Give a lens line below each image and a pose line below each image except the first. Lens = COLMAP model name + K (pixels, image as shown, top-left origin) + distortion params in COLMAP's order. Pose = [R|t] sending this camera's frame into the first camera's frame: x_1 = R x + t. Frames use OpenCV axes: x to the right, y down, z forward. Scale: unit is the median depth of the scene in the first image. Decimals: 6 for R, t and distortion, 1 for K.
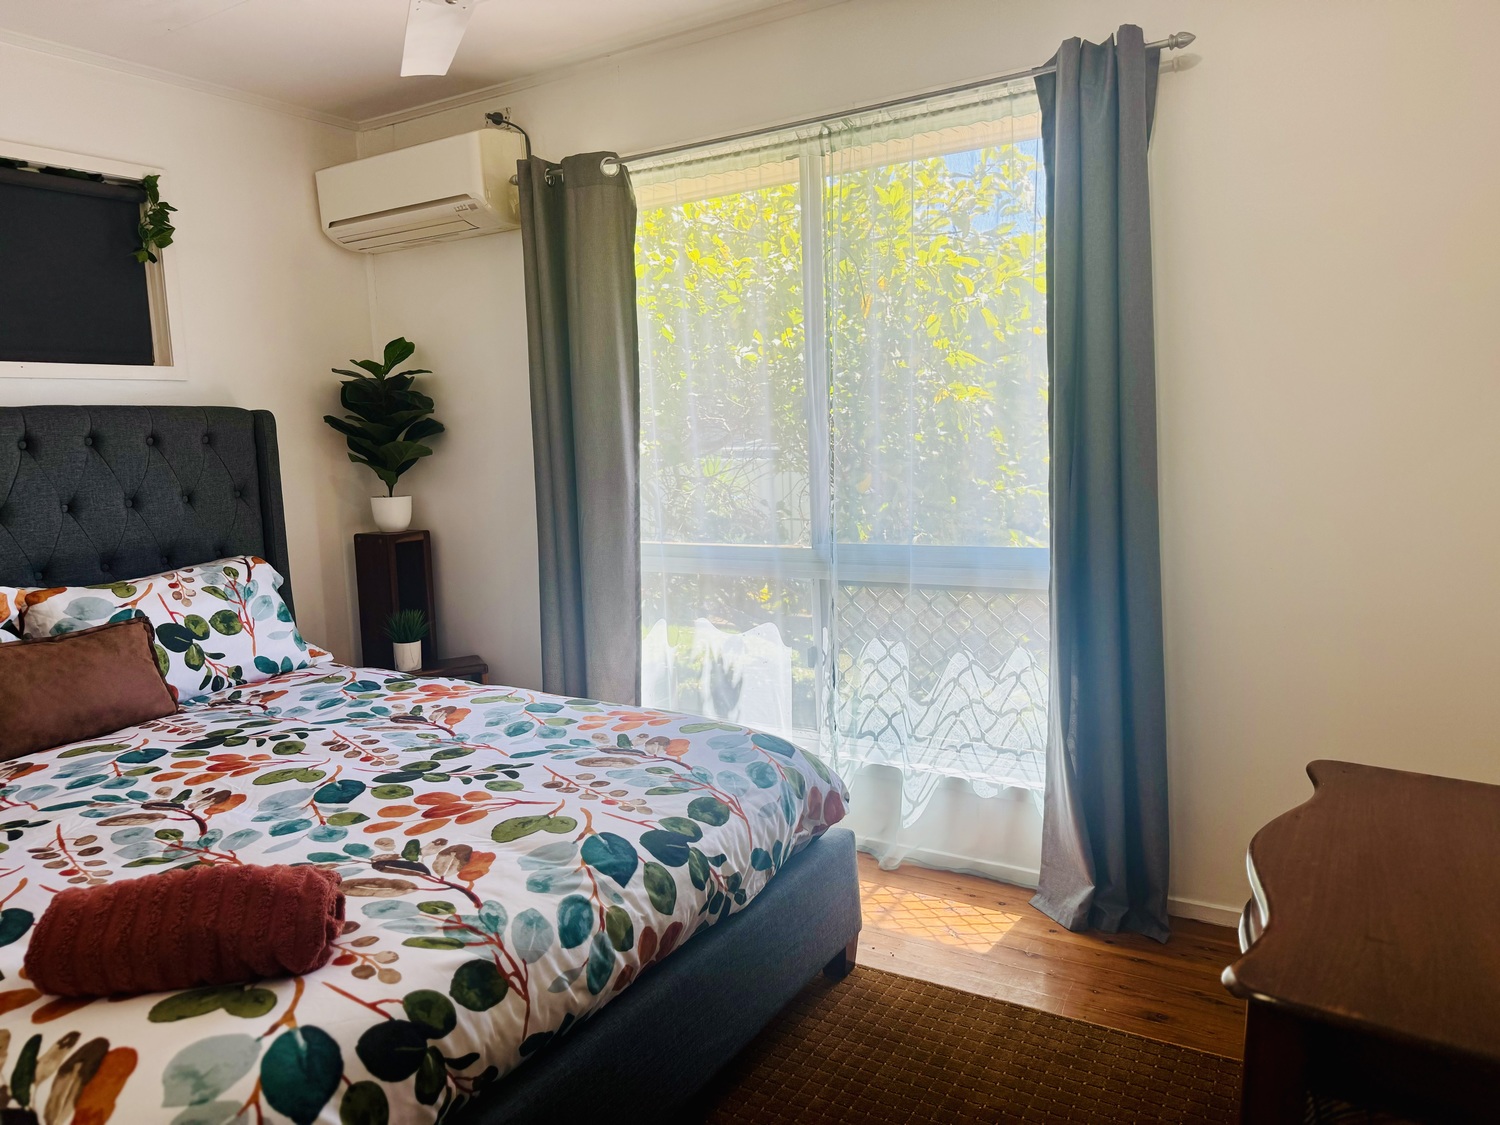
lens RADIAL K [[1024.9, 0, 757.4], [0, 1024.9, 563.9], [0, 0, 1]] dist [-0.002319, -0.023198]
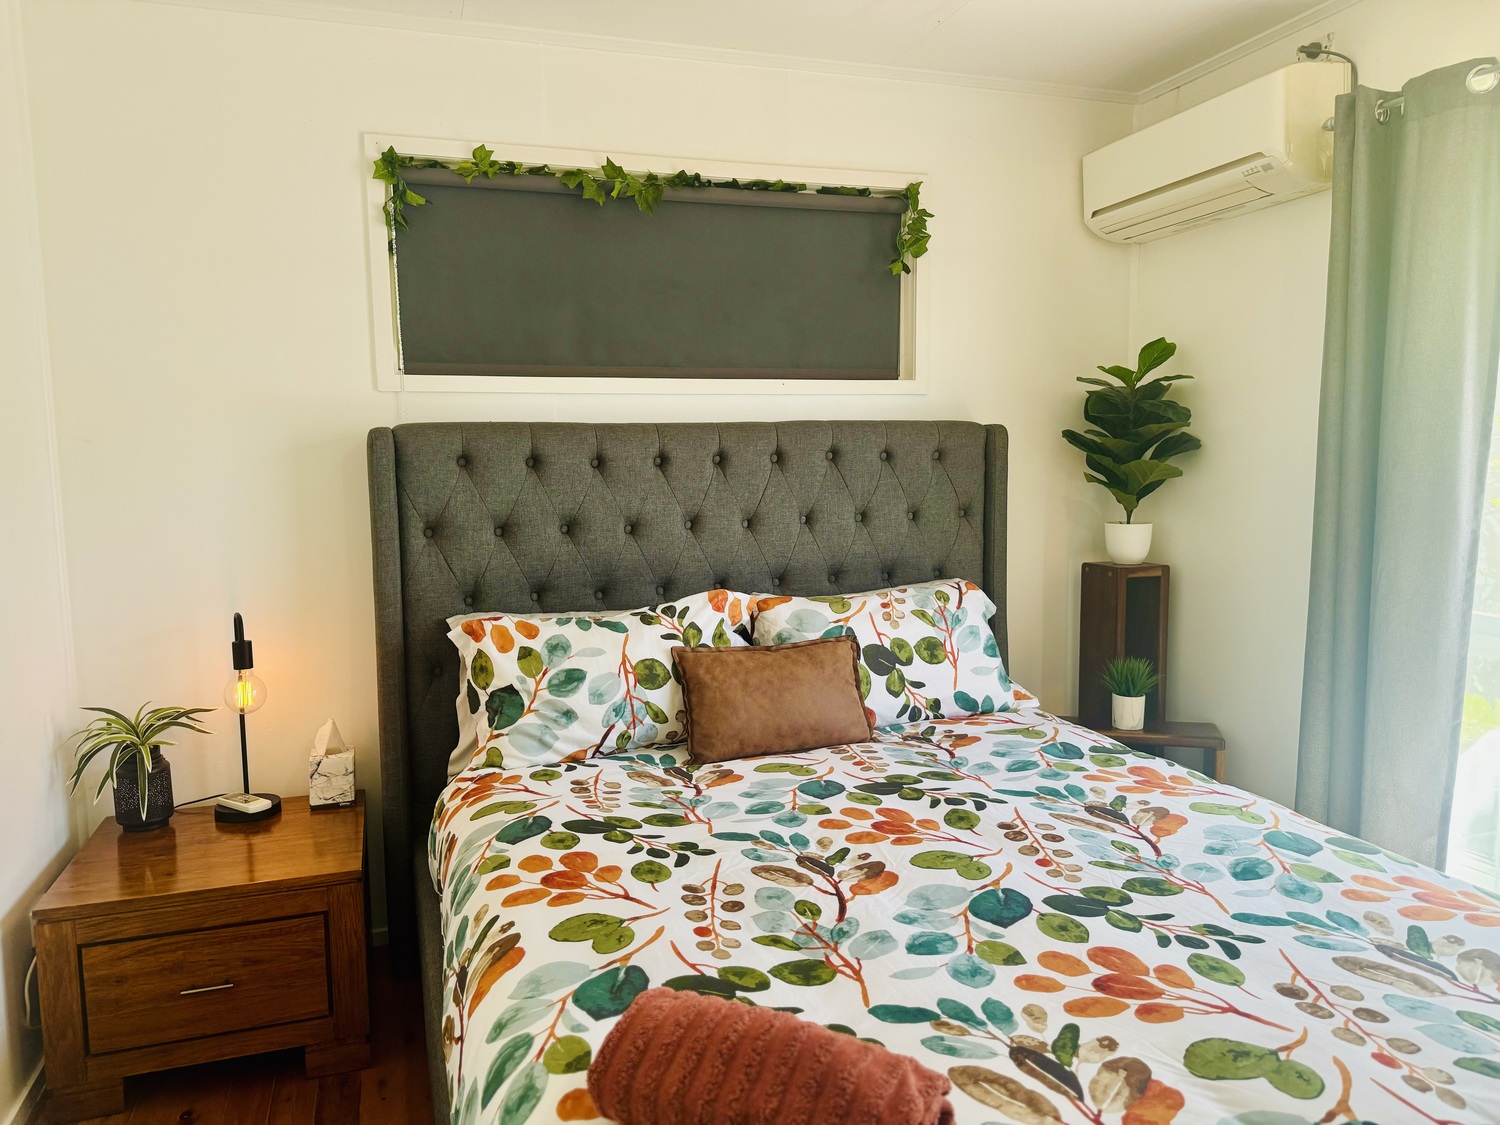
lens RADIAL K [[1024.9, 0, 734.8], [0, 1024.9, 568.8], [0, 0, 1]] dist [-0.002319, -0.023198]
pose [[0.745294, 0.097473, -0.659572, -0.043210], [-0.098220, 0.994514, 0.035986, -0.035779], [0.659462, 0.037964, 0.750779, 0.182335]]
